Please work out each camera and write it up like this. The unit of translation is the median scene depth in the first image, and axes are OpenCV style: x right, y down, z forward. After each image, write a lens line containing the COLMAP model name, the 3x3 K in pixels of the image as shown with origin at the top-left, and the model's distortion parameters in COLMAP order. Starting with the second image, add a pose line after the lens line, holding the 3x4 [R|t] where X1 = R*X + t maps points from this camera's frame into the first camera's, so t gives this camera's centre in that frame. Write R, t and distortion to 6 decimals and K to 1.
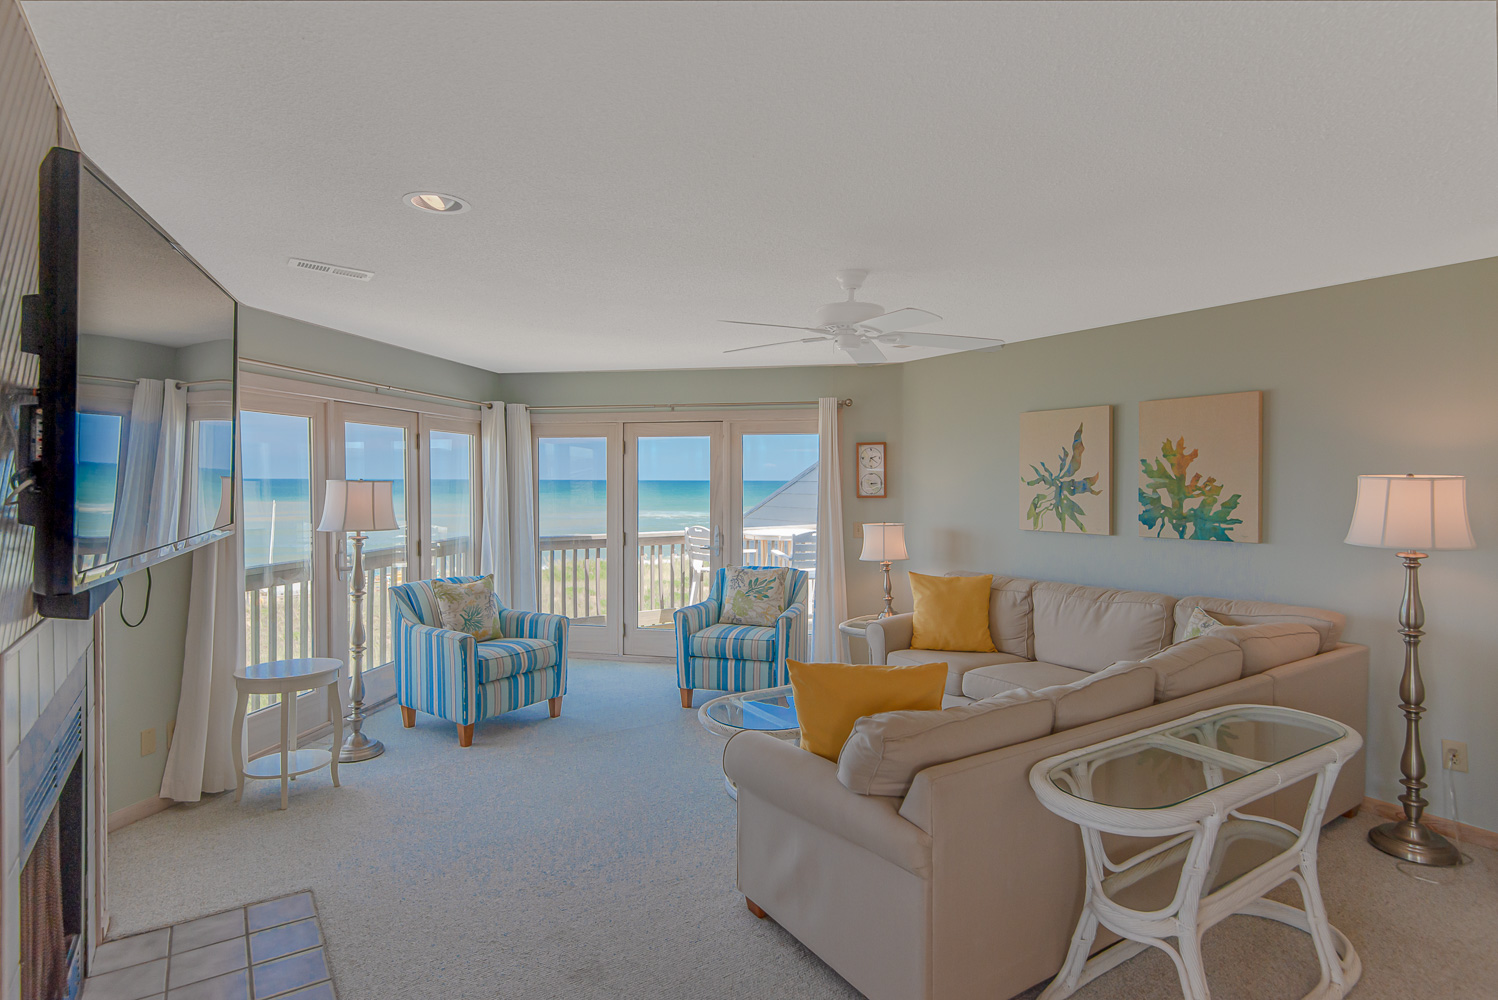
lens RADIAL K [[792.2, 0, 747.1], [0, 792.2, 497.7], [0, 0, 1]] dist [0.033484, -0.002373]
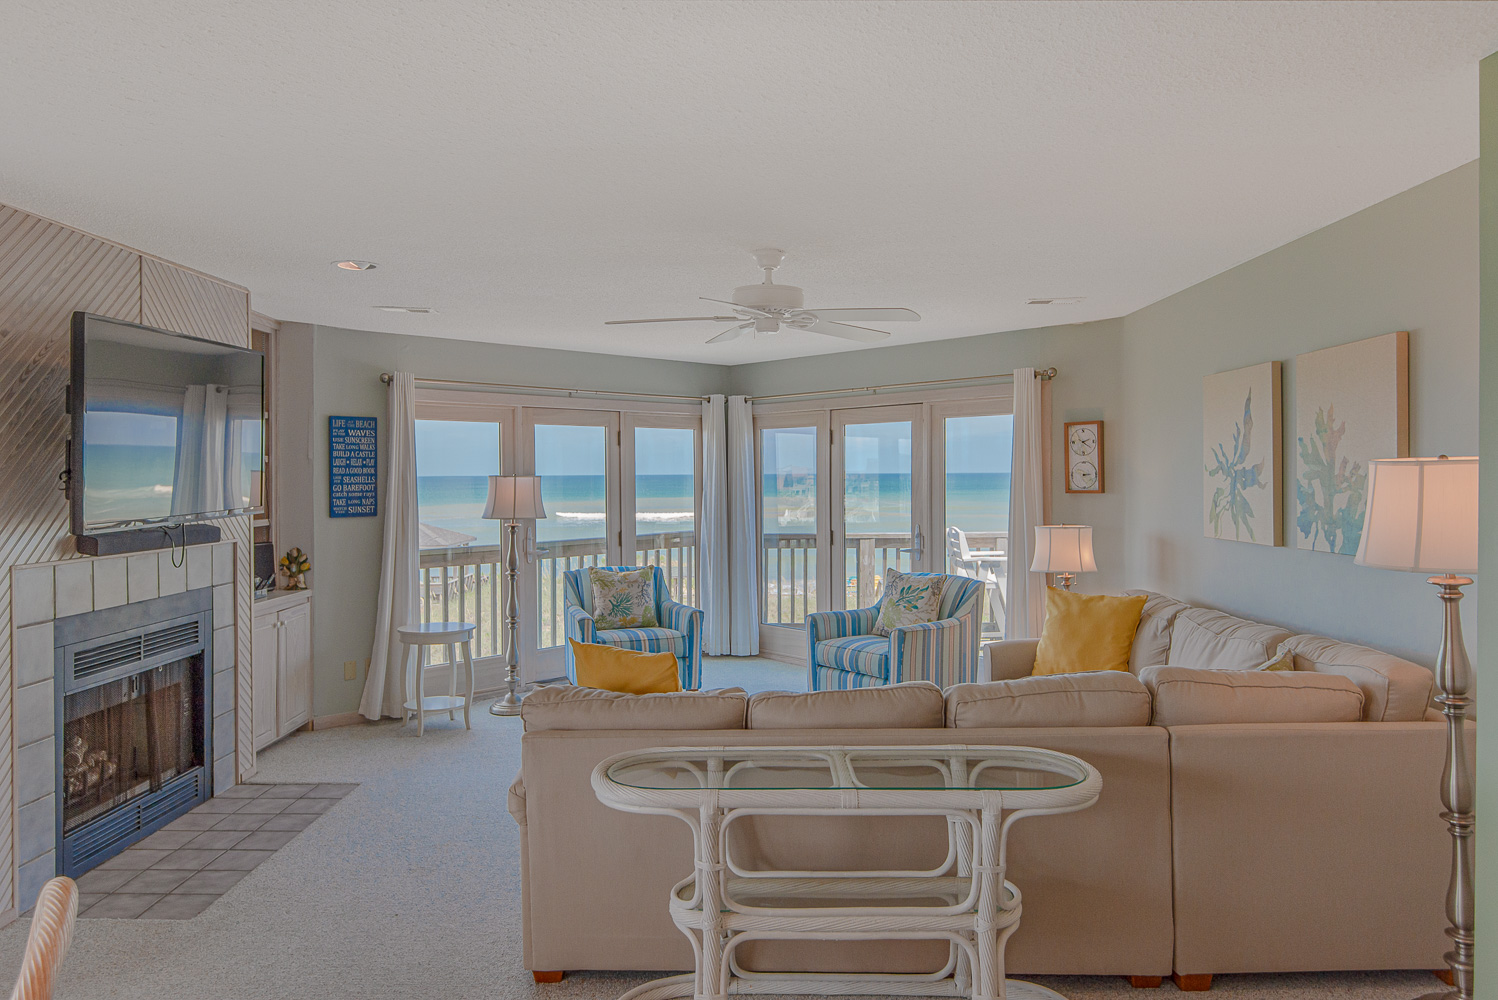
lens RADIAL K [[988.6, 0, 743.3], [0, 988.6, 494.3], [0, 0, 1]] dist [0.020399, -0.000344]
pose [[0.817718, 0.003799, -0.575607, 0.550047], [-0.004234, 0.999991, 0.000585, 0.002611], [0.575604, 0.001959, 0.817727, 0.014068]]
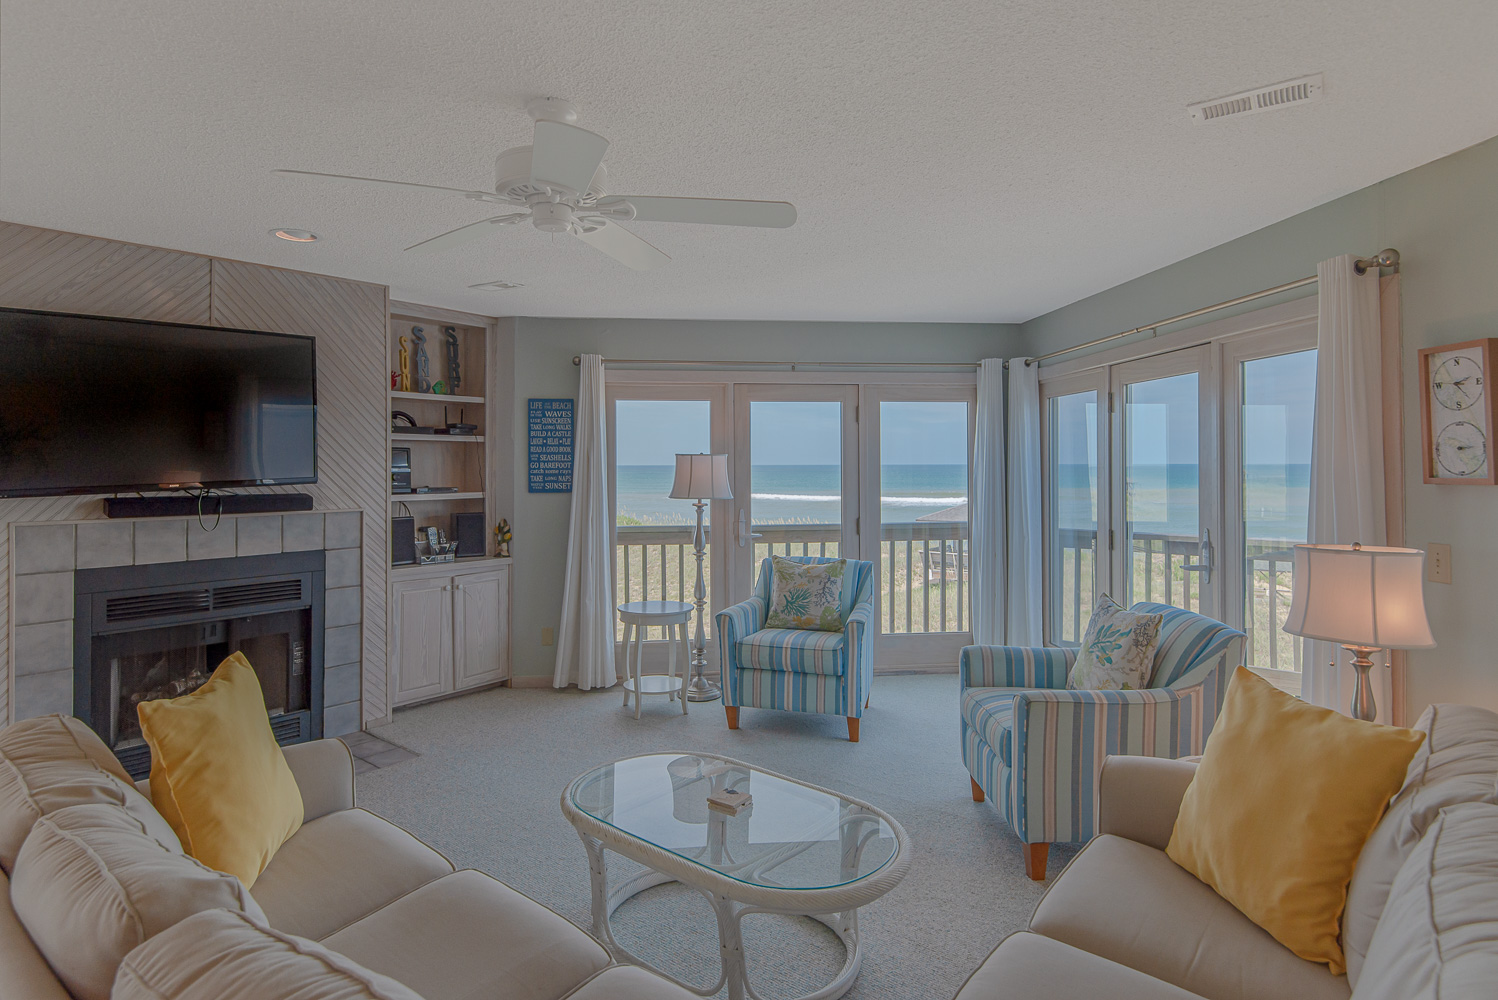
lens RADIAL K [[818.3, 0, 738.6], [0, 818.3, 447.1], [0, 0, 1]] dist [0.001770, -0.003291]
pose [[0.271830, -0.022762, -0.962076, 0.558240], [-0.018414, 0.999414, -0.028849, -0.000074], [0.962169, 0.025558, 0.271252, 0.674767]]
